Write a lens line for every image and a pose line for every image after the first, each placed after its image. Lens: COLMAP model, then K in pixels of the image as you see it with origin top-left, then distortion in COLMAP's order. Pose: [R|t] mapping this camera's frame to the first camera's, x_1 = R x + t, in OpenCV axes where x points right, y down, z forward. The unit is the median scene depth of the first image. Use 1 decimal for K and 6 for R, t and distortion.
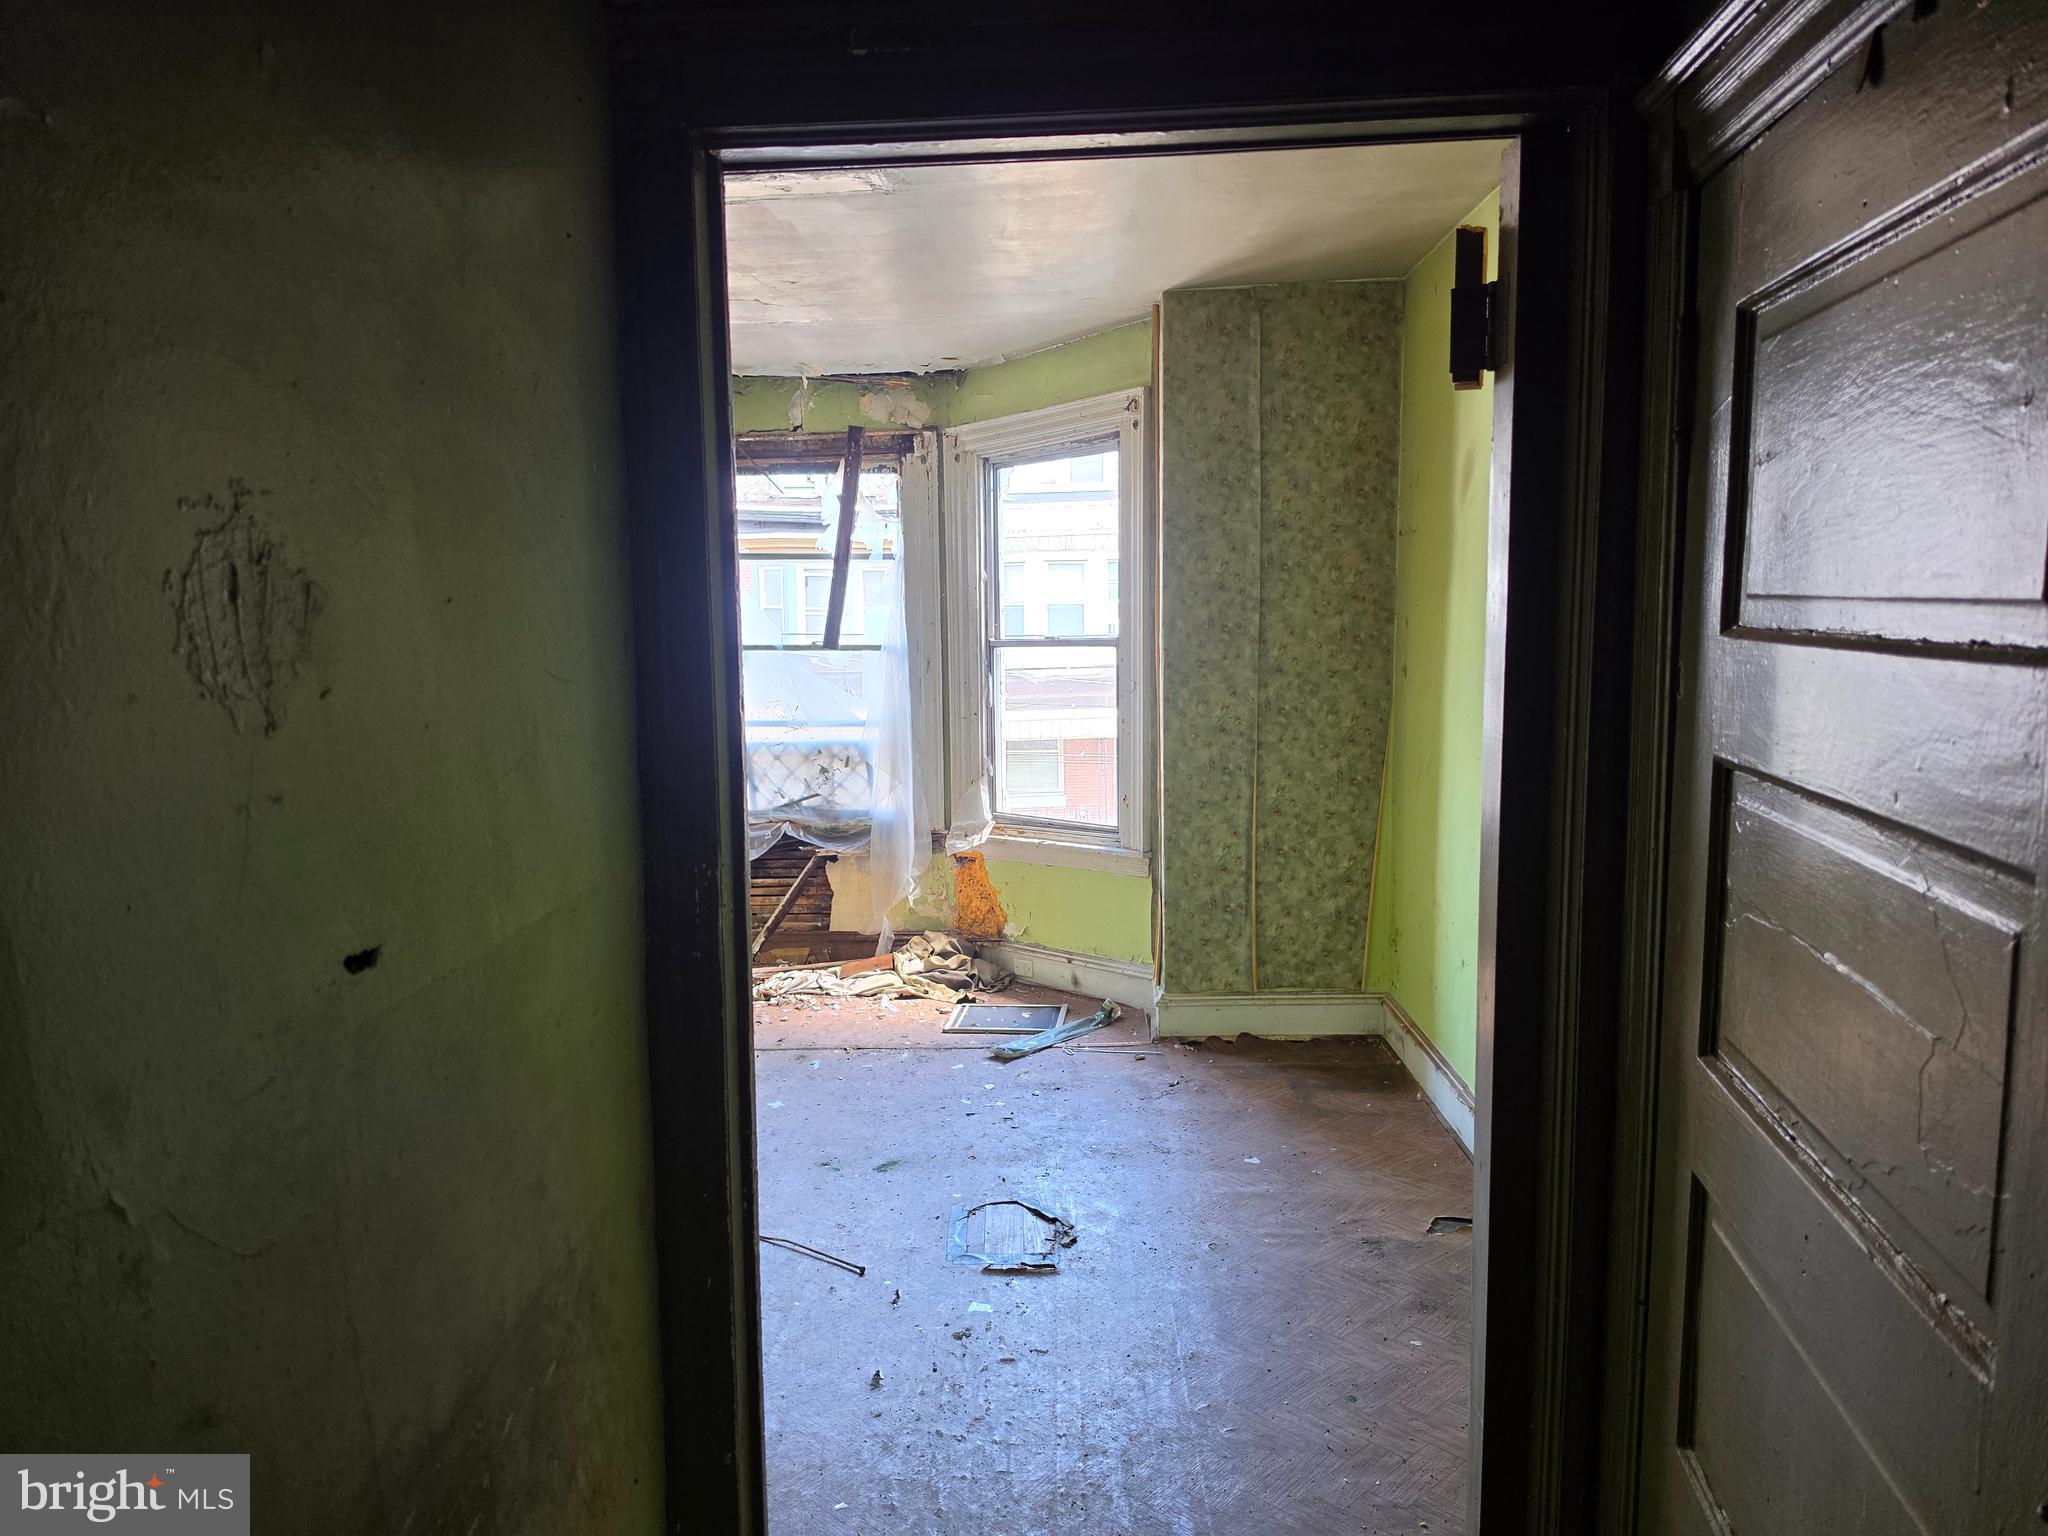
lens RADIAL K [[1367.9, 0, 1012.0], [0, 1367.9, 771.0], [0, 0, 1]] dist [0.129680, -0.000038]
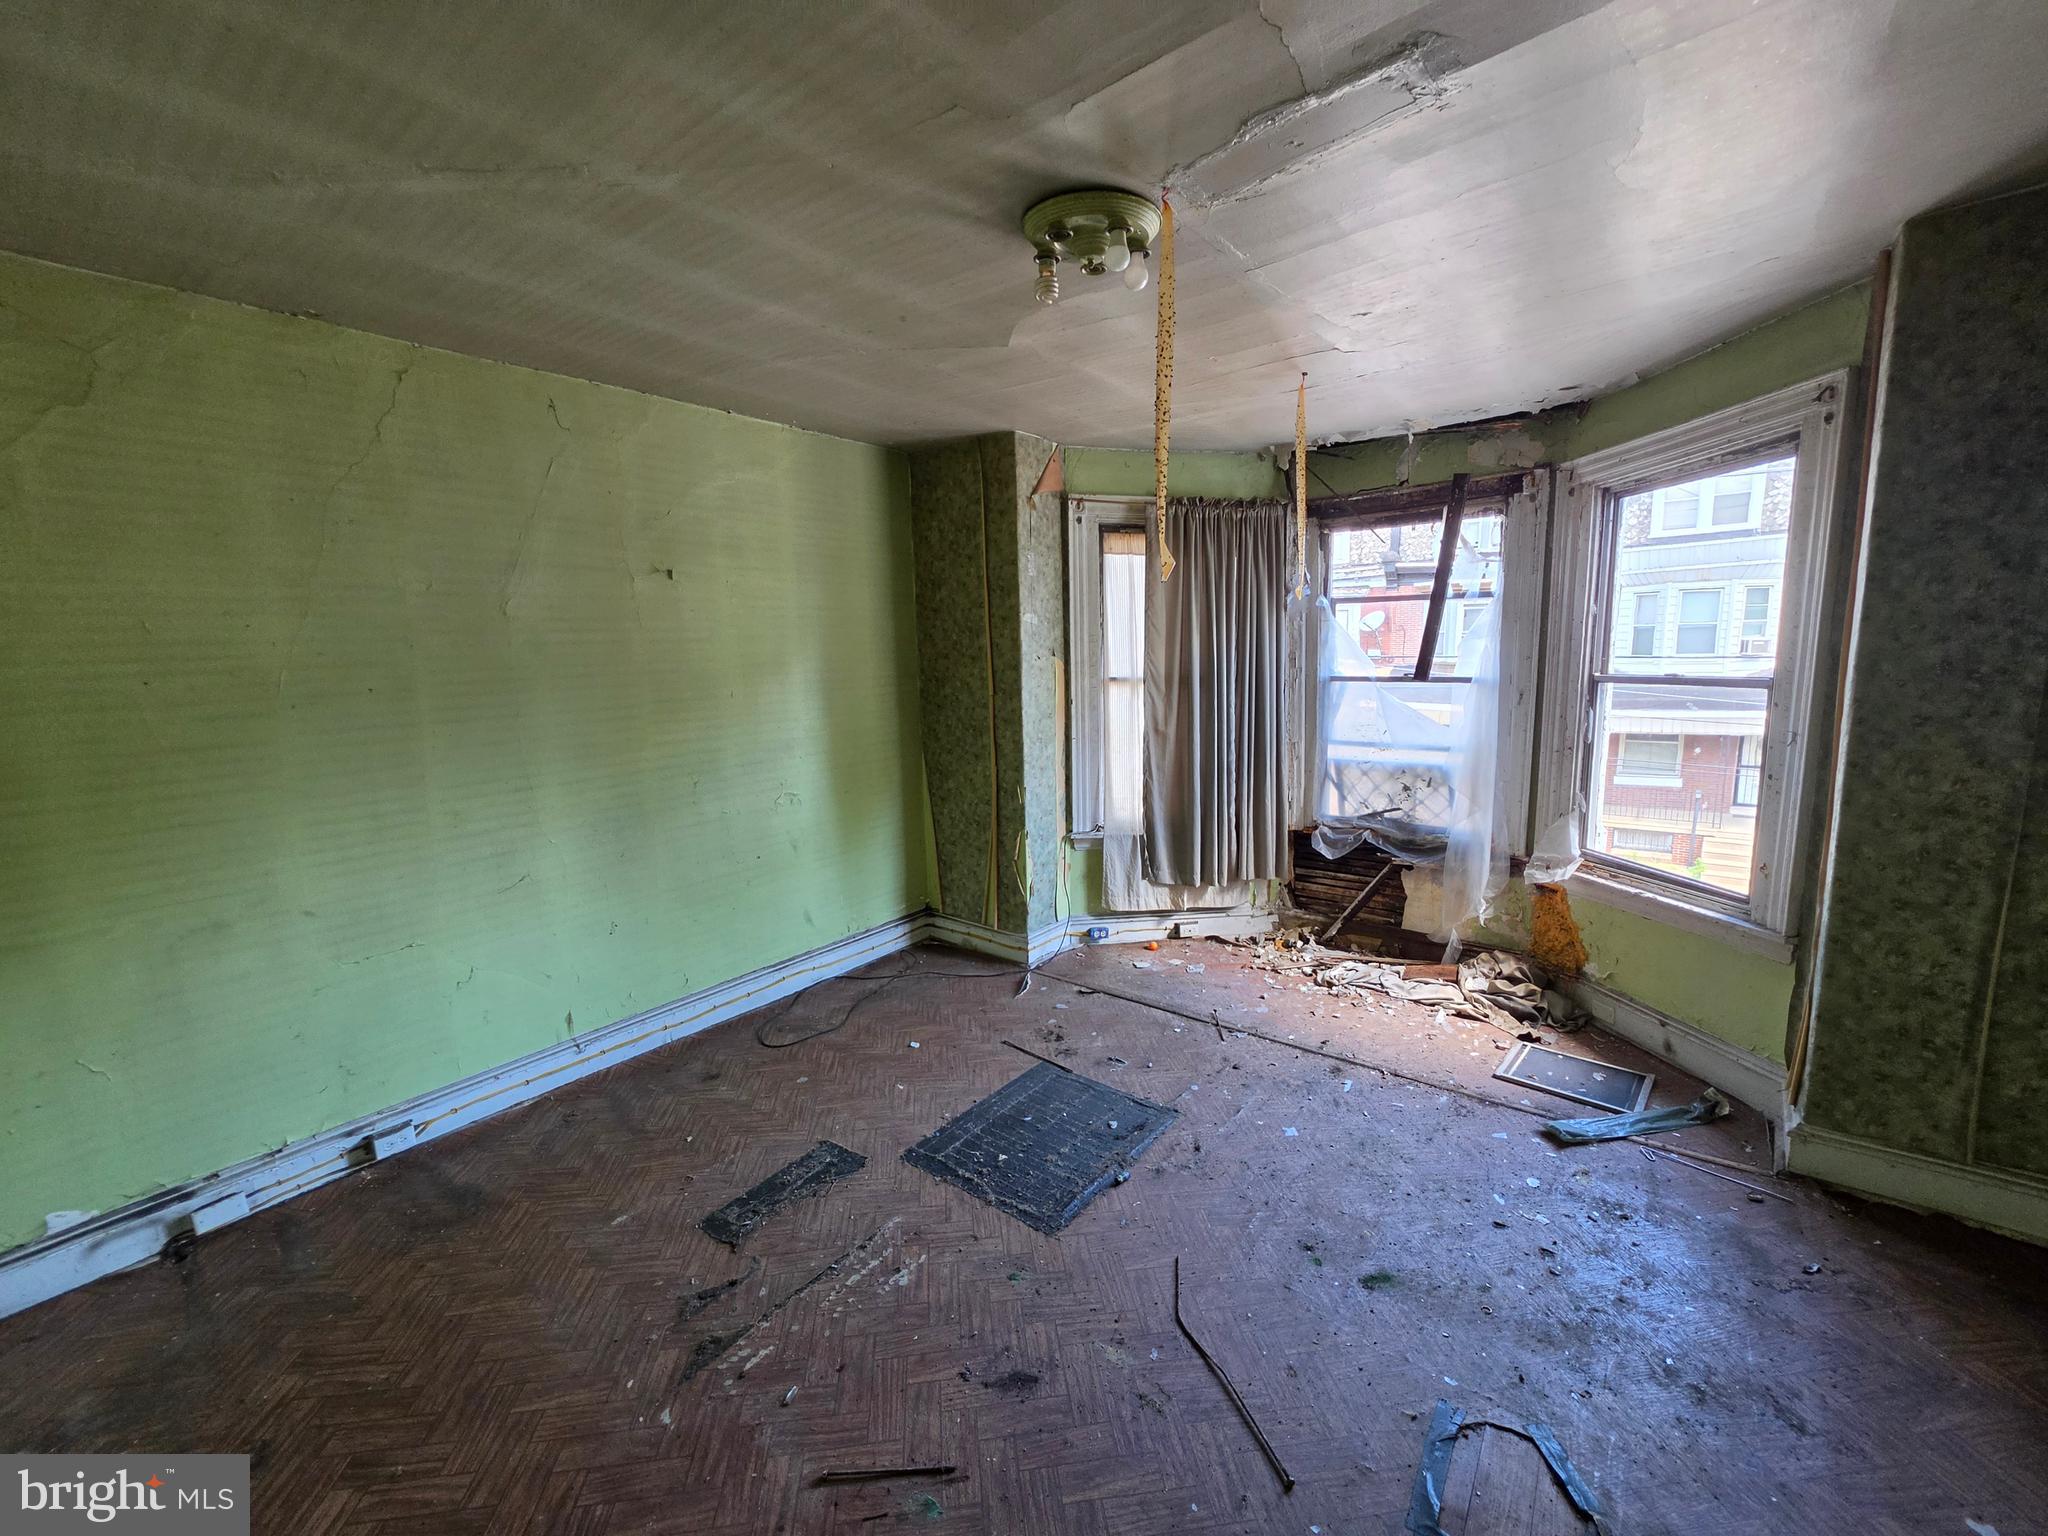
lens RADIAL K [[827.7, 0, 1024.0], [0, 827.7, 768.0], [0, 0, 1]] dist [-0.001478, 0.000768]
pose [[0.803306, 0.078927, -0.590314, 0.010963], [-0.053577, 0.996738, 0.060359, -0.043643], [0.593152, -0.016859, 0.804914, 0.282895]]
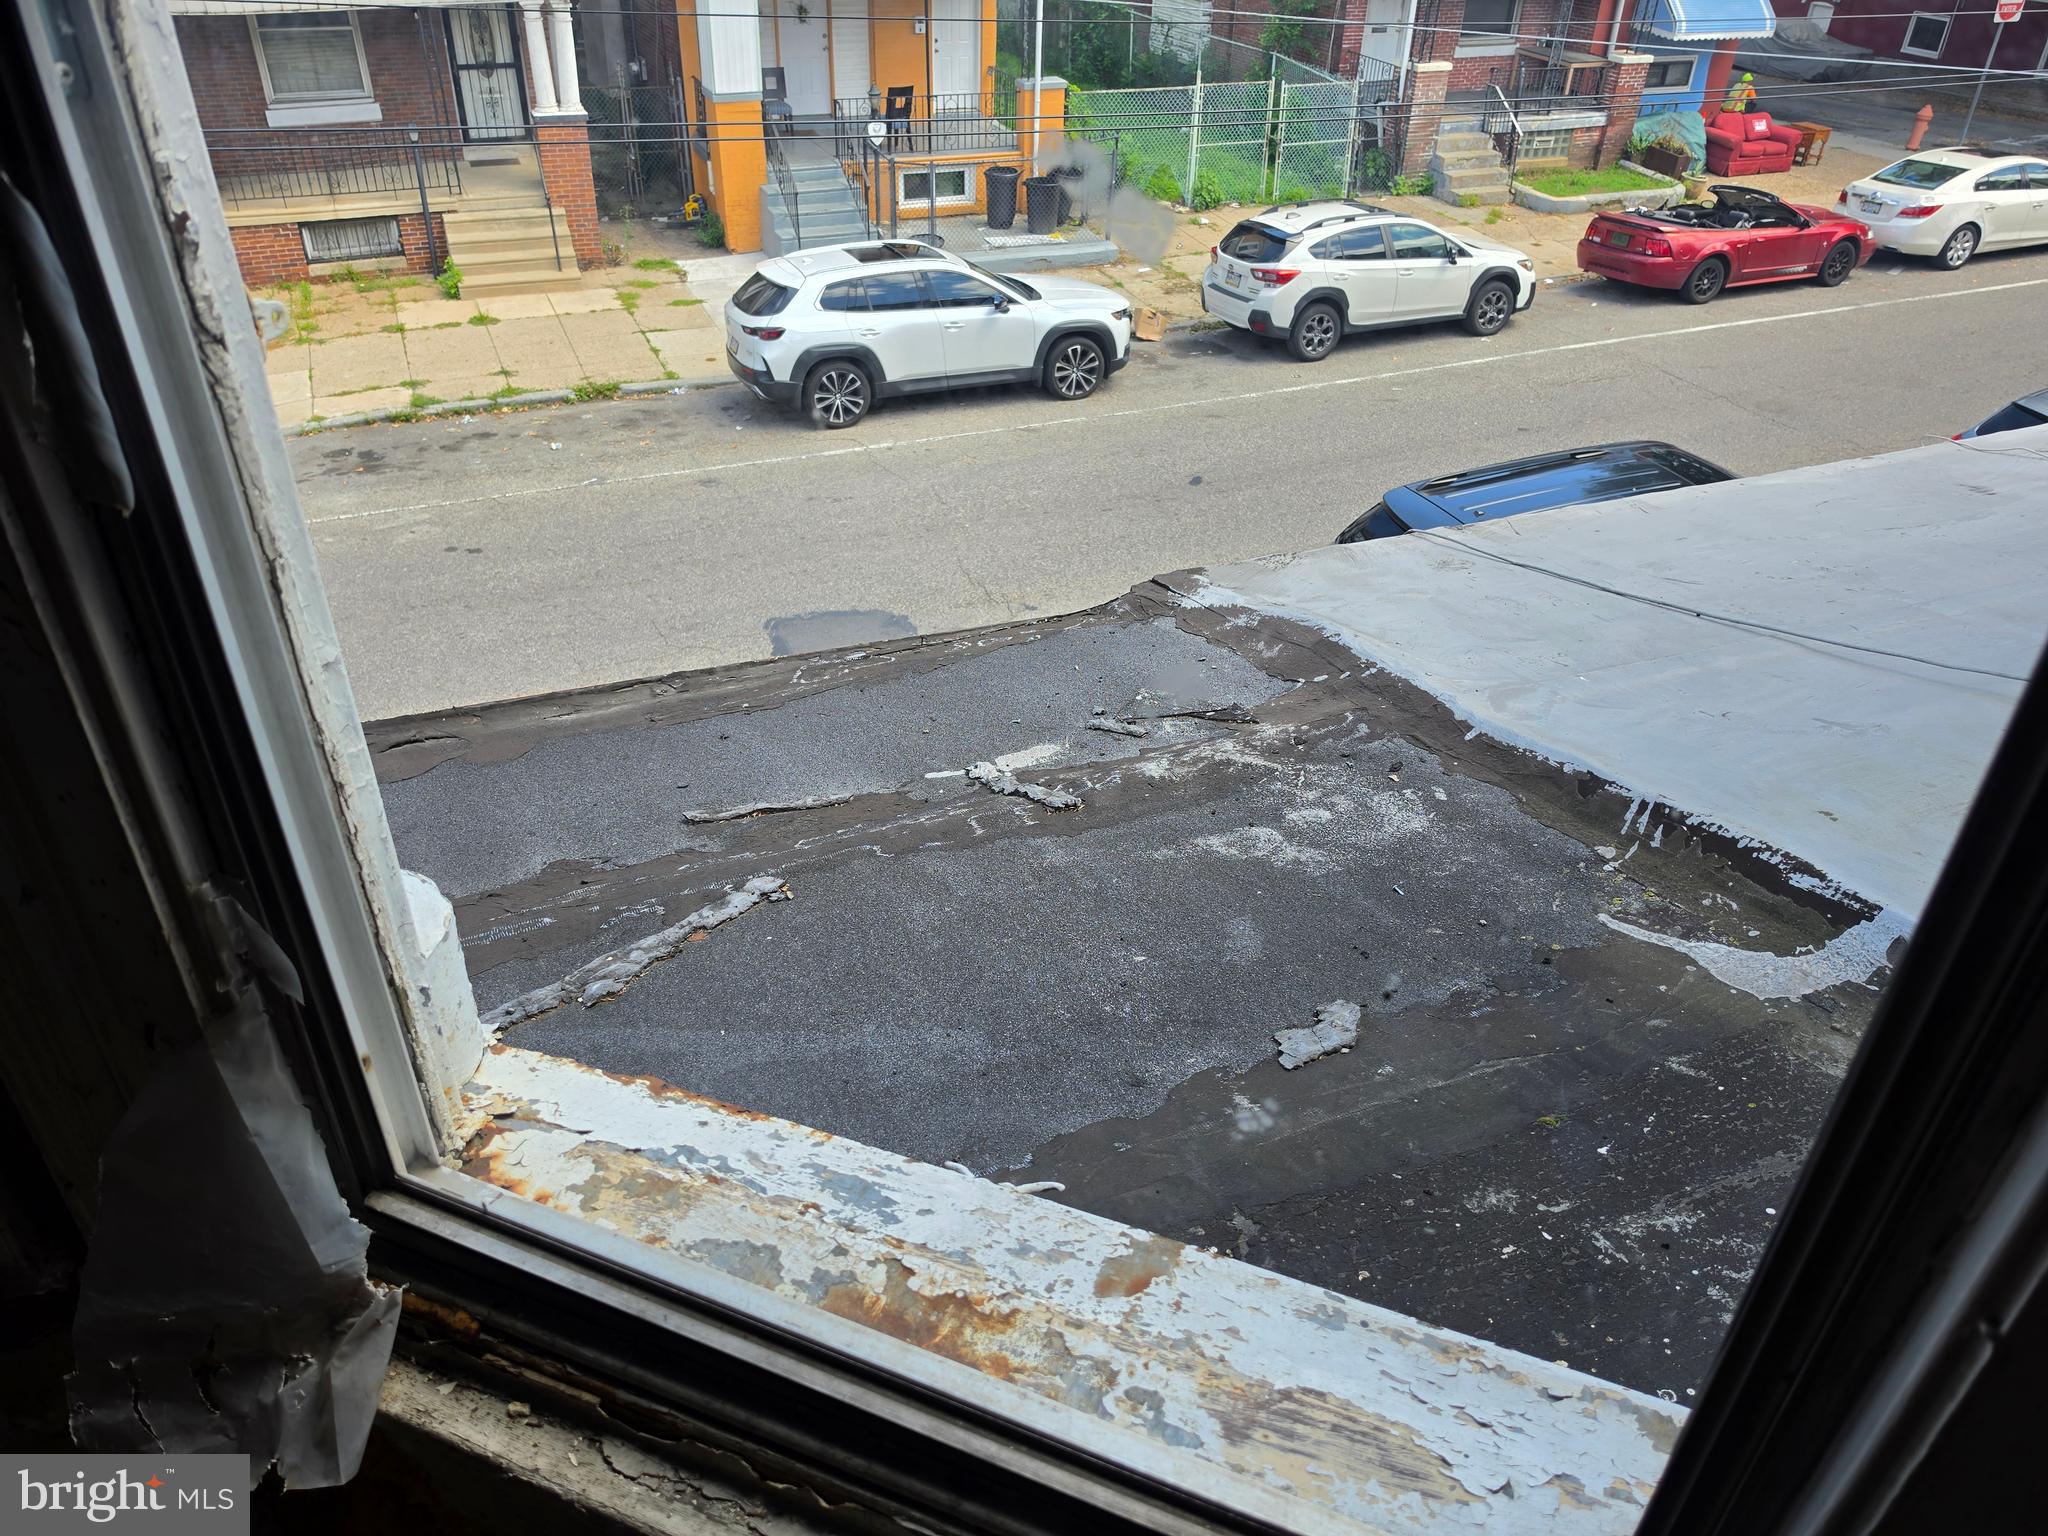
lens RADIAL K [[1396.7, 0, 1016.1], [0, 1396.7, 758.0], [0, 0, 1]] dist [0.076103, -0.082697]
pose [[0.906089, -0.212719, 0.365723, 0.004450], [0.020175, 0.885155, 0.464858, -0.088203], [-0.422606, -0.413824, 0.806321, 0.878769]]
